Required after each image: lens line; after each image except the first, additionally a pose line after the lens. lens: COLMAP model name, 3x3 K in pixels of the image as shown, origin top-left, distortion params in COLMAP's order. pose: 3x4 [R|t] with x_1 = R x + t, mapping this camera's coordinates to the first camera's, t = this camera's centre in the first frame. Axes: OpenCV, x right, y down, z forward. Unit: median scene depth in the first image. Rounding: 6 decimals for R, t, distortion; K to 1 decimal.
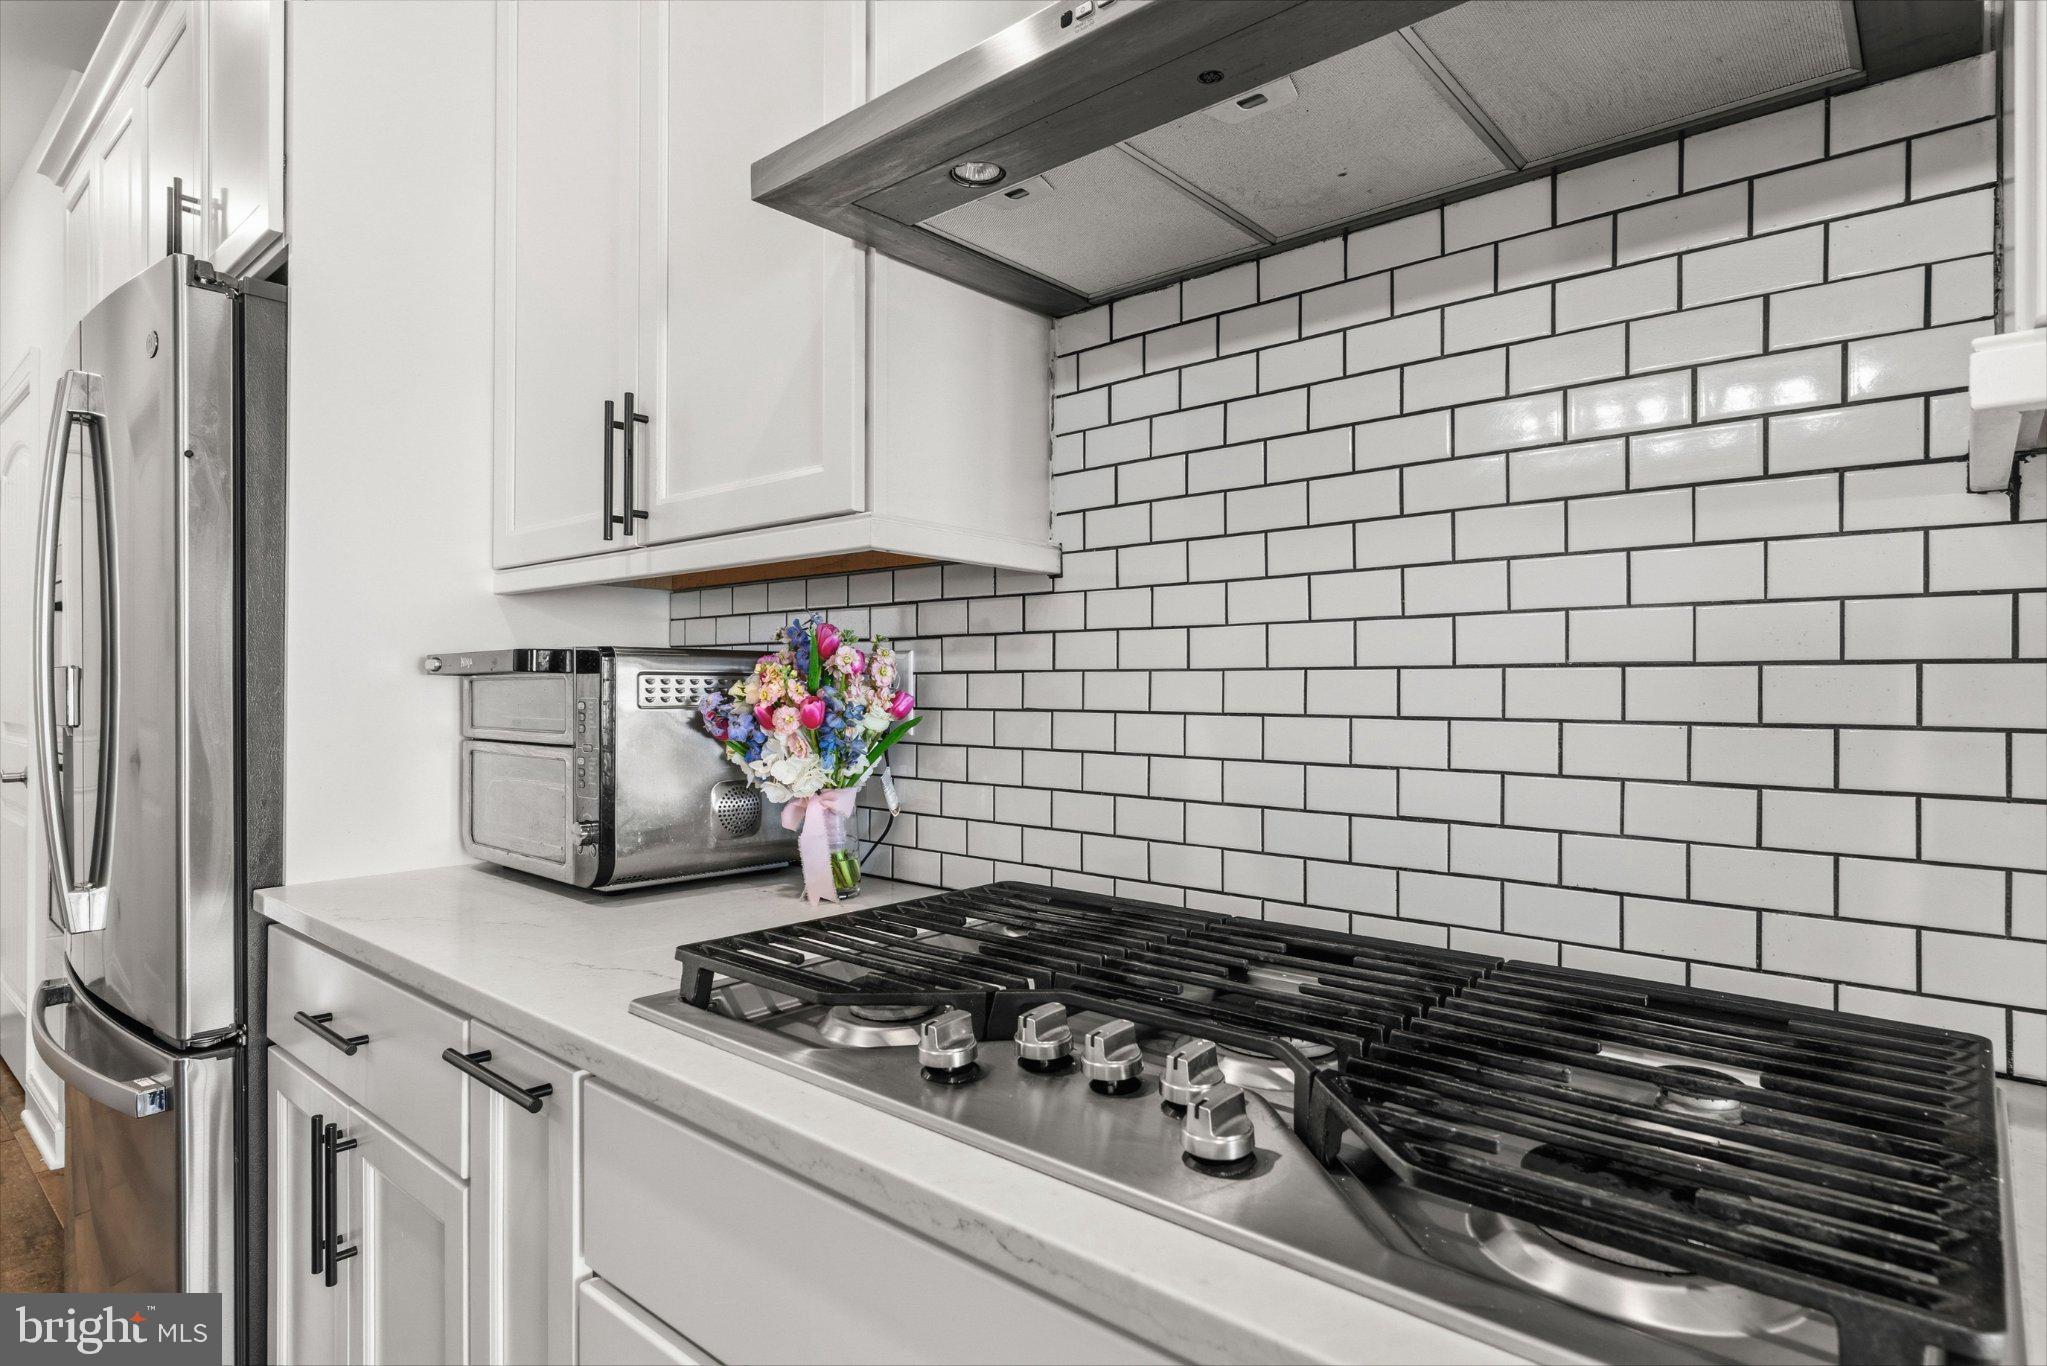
lens RADIAL K [[1084.4, 0, 1015.8], [0, 1084.4, 682.8], [0, 0, 1]] dist [-0.006346, 0.004130]
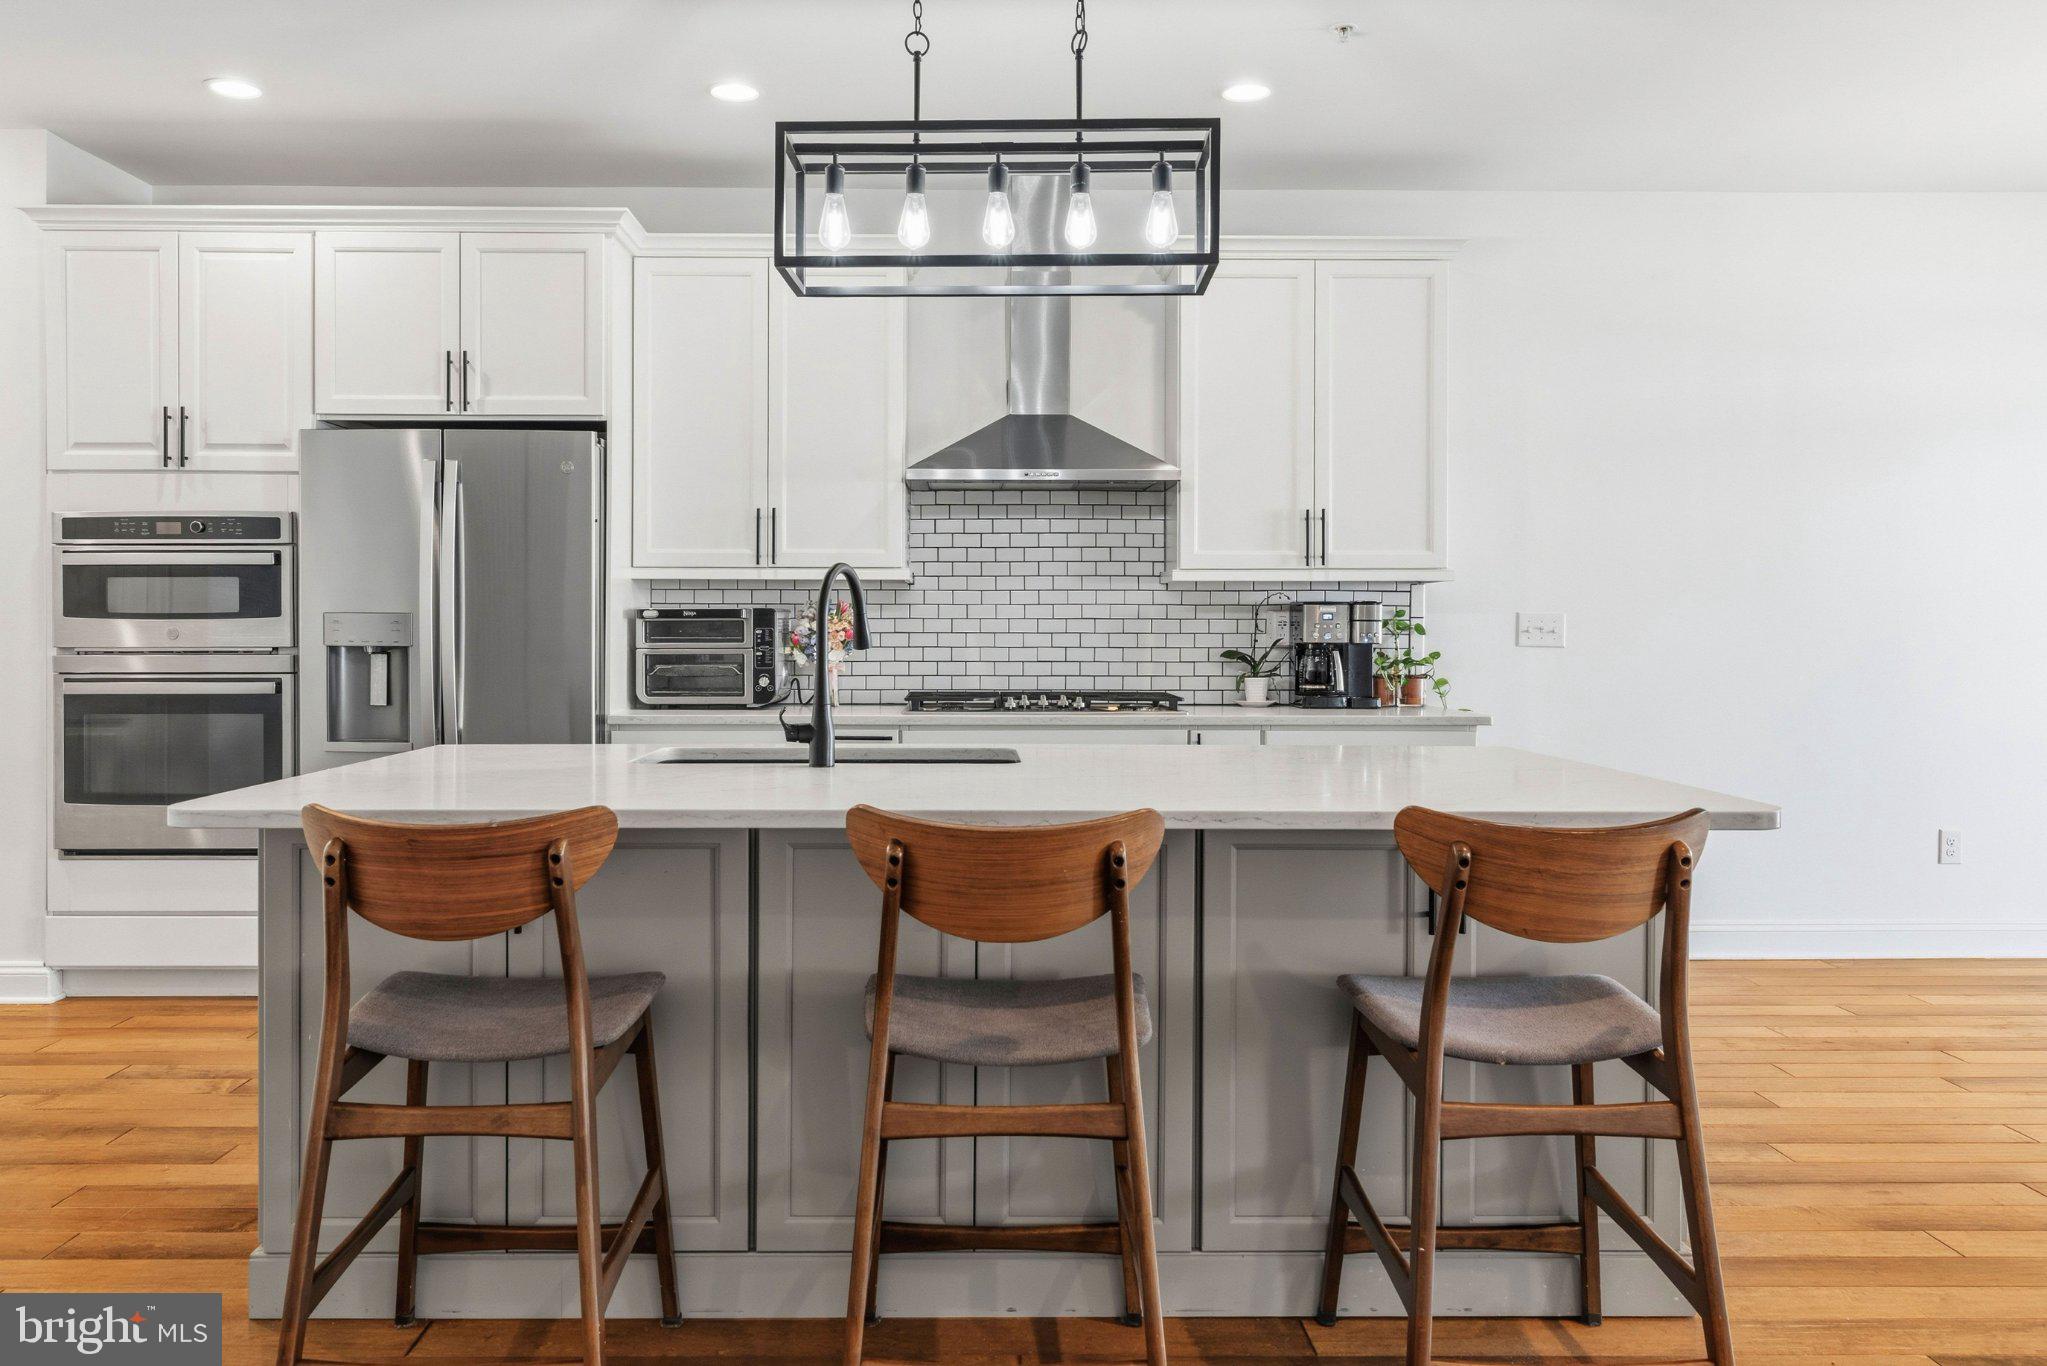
lens RADIAL K [[1560.5, 0, 988.3], [0, 1560.5, 640.1], [0, 0, 1]] dist [0.007843, 0.003502]
pose [[0.751534, -0.004744, 0.659677, -2.433778], [-0.002019, 0.999953, 0.009492, 0.005742], [-0.659691, -0.008466, 0.751489, -2.114390]]
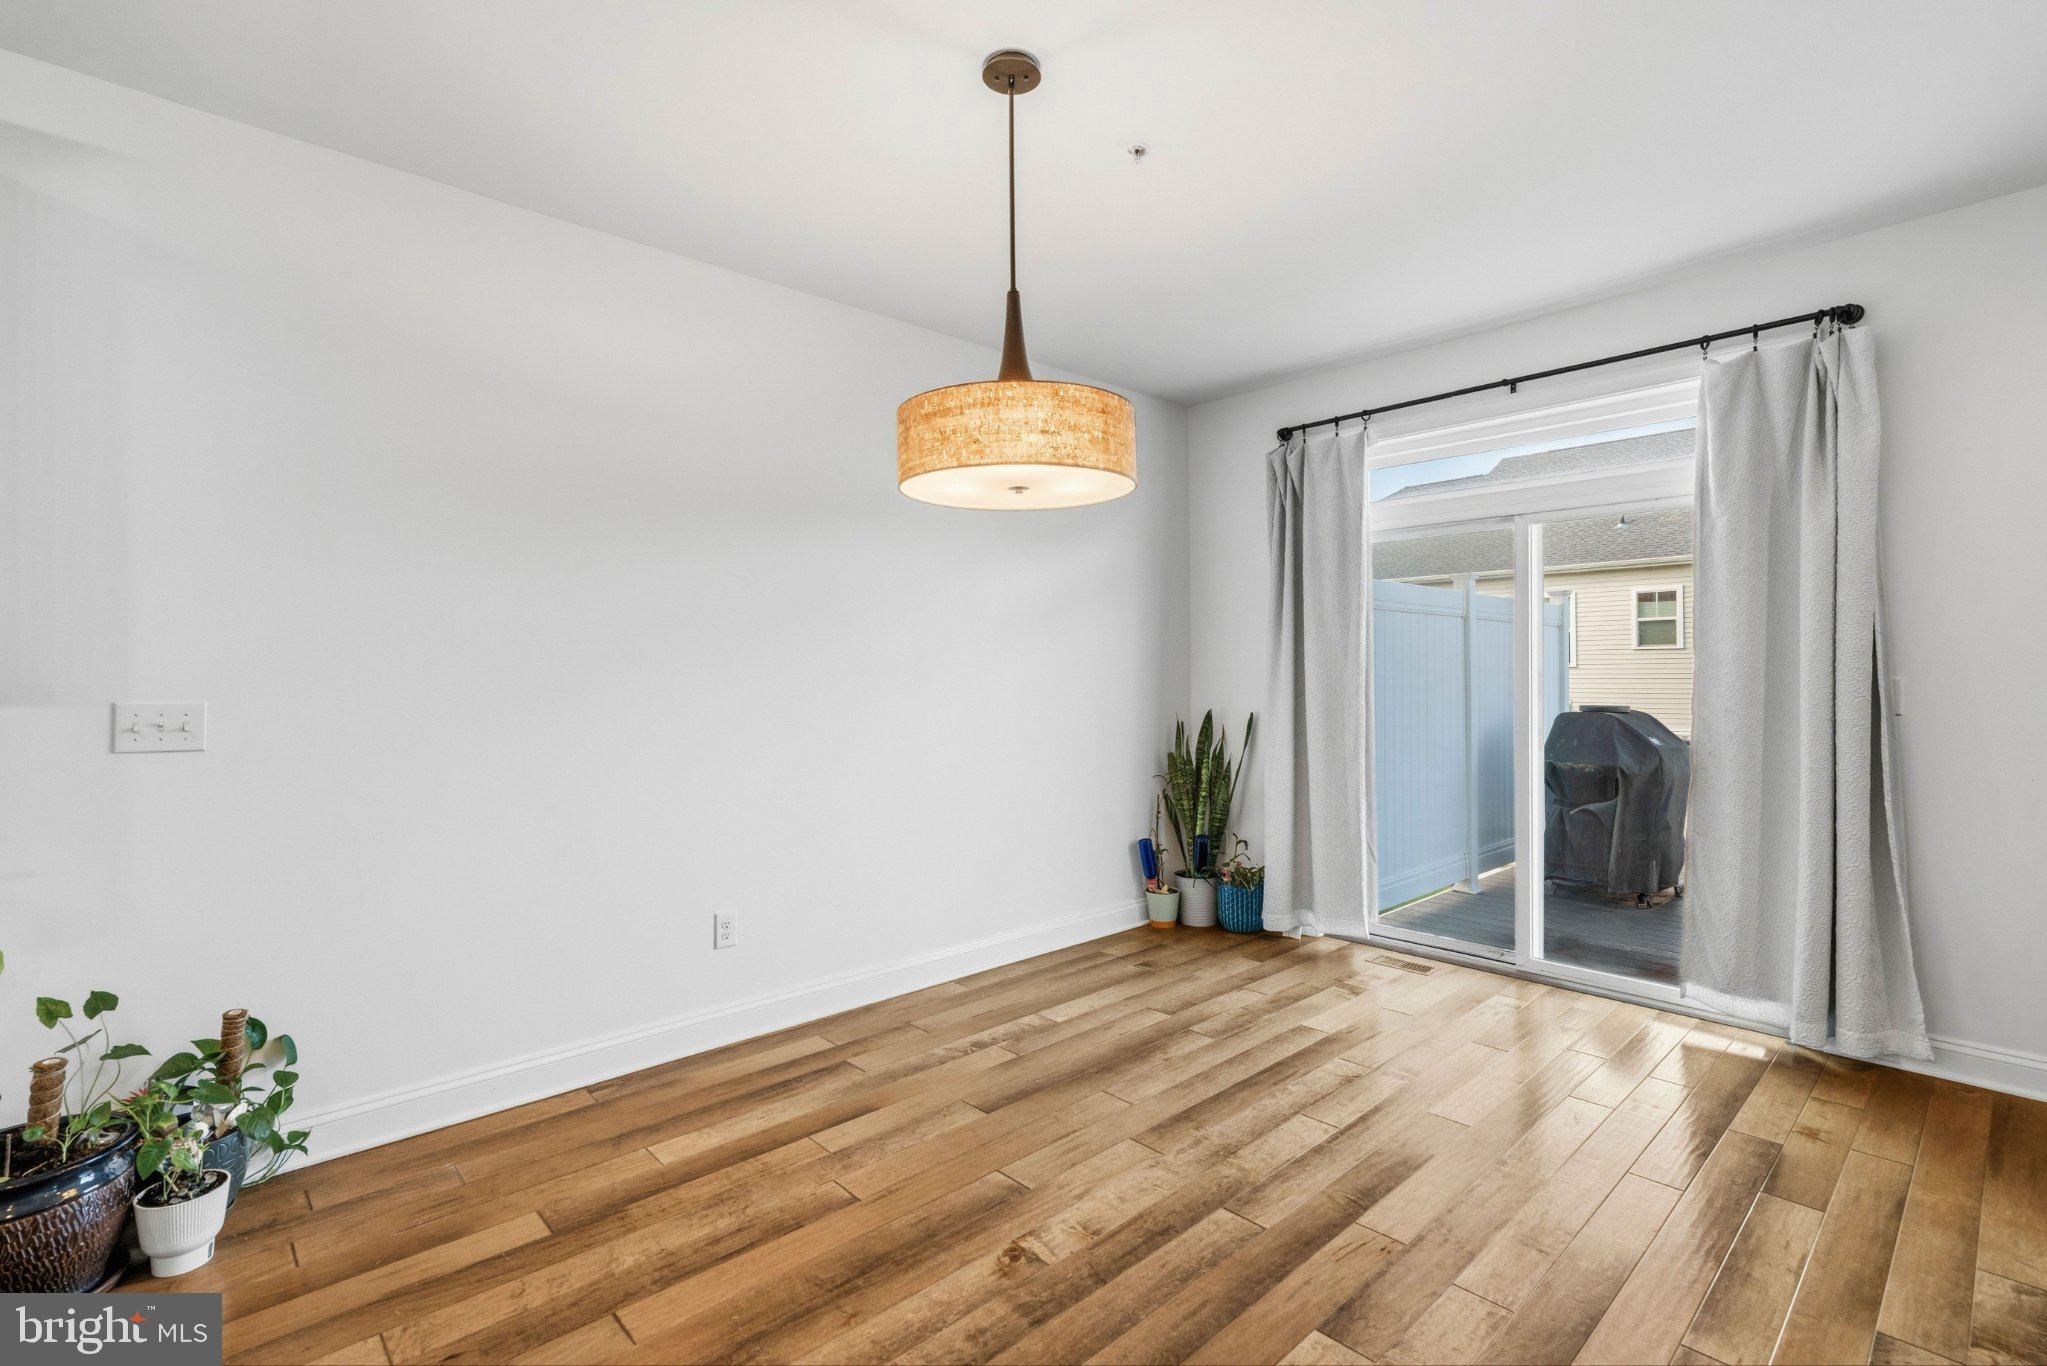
lens RADIAL K [[937.5, 0, 1018.0], [0, 937.5, 668.4], [0, 0, 1]] dist [-0.002209, 0.001560]
pose [[0.113300, 0.003728, 0.993554, -0.240645], [0.003684, 0.999985, -0.004172, -0.075140], [-0.993554, 0.004133, 0.113284, -1.737088]]
